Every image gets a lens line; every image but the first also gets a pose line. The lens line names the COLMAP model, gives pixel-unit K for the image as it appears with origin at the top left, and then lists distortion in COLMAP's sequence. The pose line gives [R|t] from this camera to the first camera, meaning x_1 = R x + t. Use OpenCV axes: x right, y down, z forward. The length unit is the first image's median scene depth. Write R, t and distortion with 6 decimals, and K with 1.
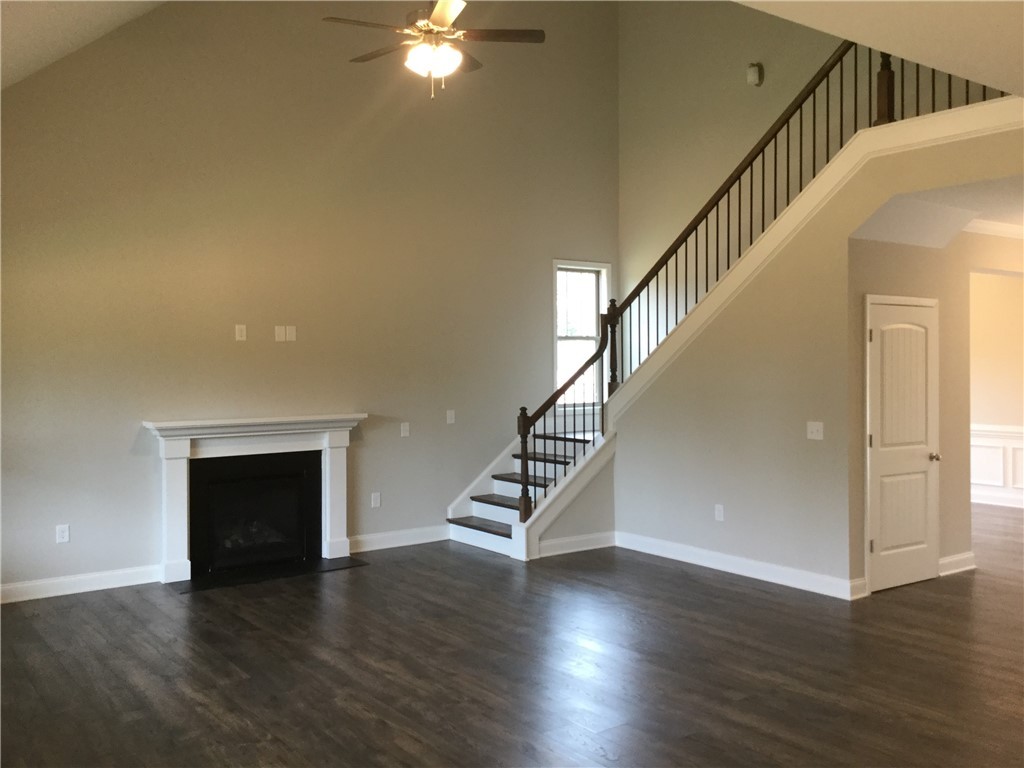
lens RADIAL K [[914.5, 0, 511.7], [0, 914.5, 375.5], [0, 0, 1]] dist [0.082831, -0.086851]
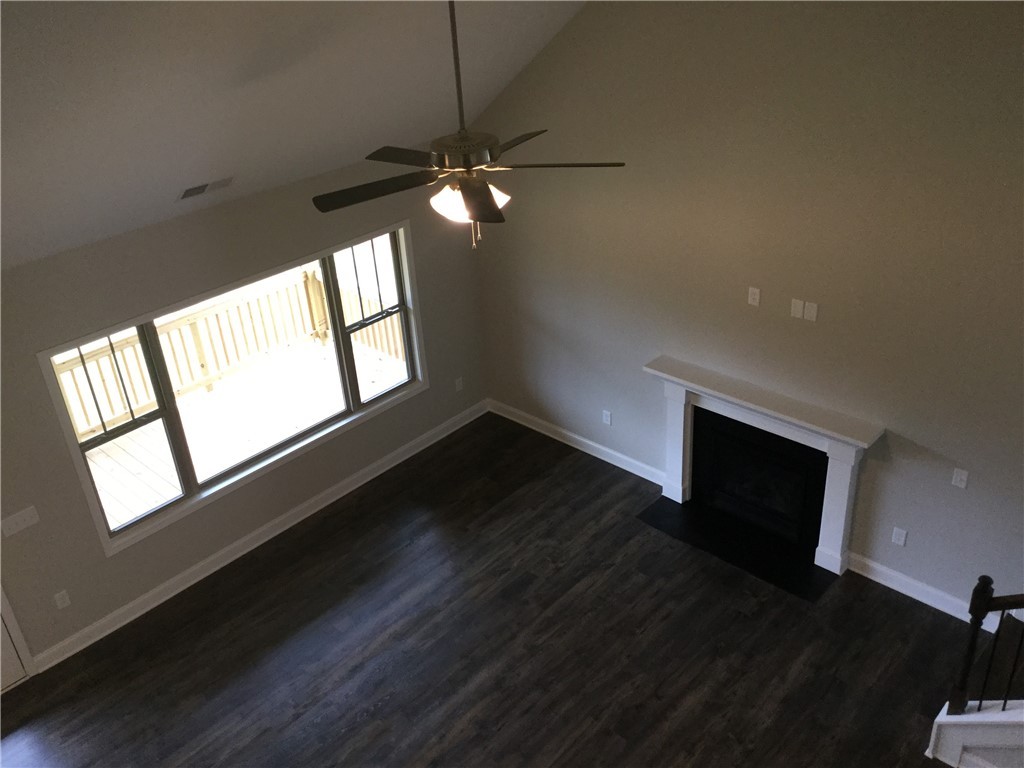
lens RADIAL K [[914.5, 0, 515.1], [0, 914.5, 373.2], [0, 0, 1]] dist [0.082831, -0.086851]
pose [[0.186056, 0.464754, -0.865671, 0.413930], [0.044208, 0.876203, 0.479910, -0.383239], [0.981544, -0.127560, 0.142477, 0.621181]]
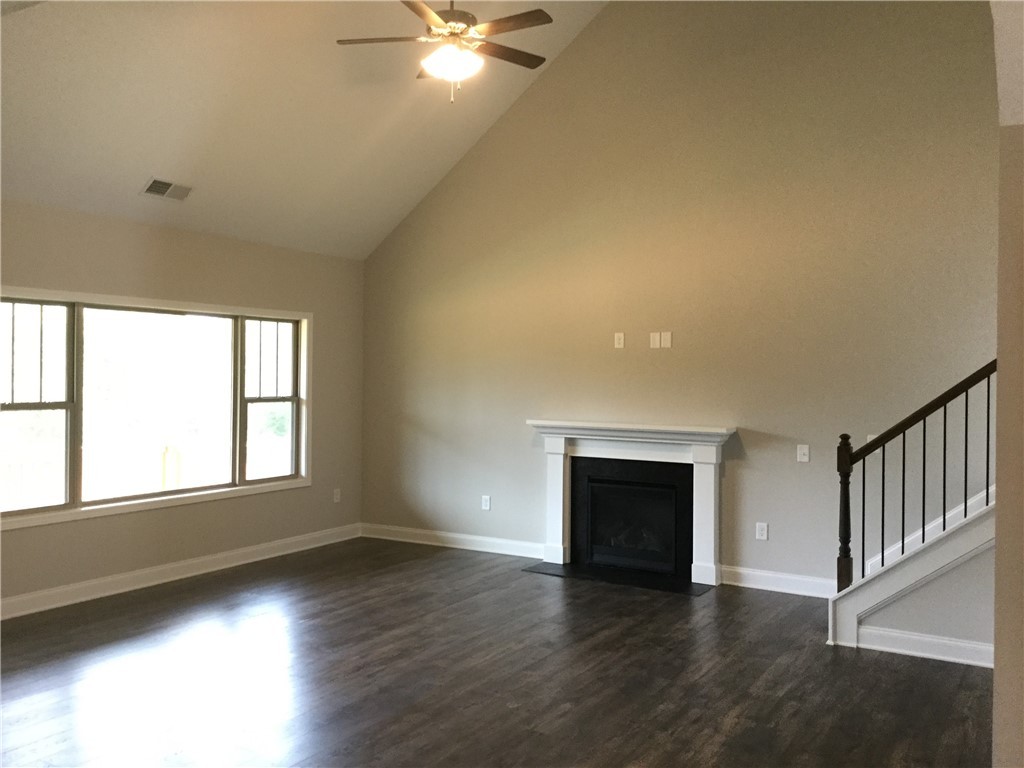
lens RADIAL K [[914.5, 0, 509.7], [0, 914.5, 384.4], [0, 0, 1]] dist [0.082831, -0.086851]
pose [[0.390402, 0.025148, -0.920301, 0.576132], [-0.025631, 0.999536, 0.016440, -0.010268], [0.920288, 0.017170, 0.390865, 0.462626]]
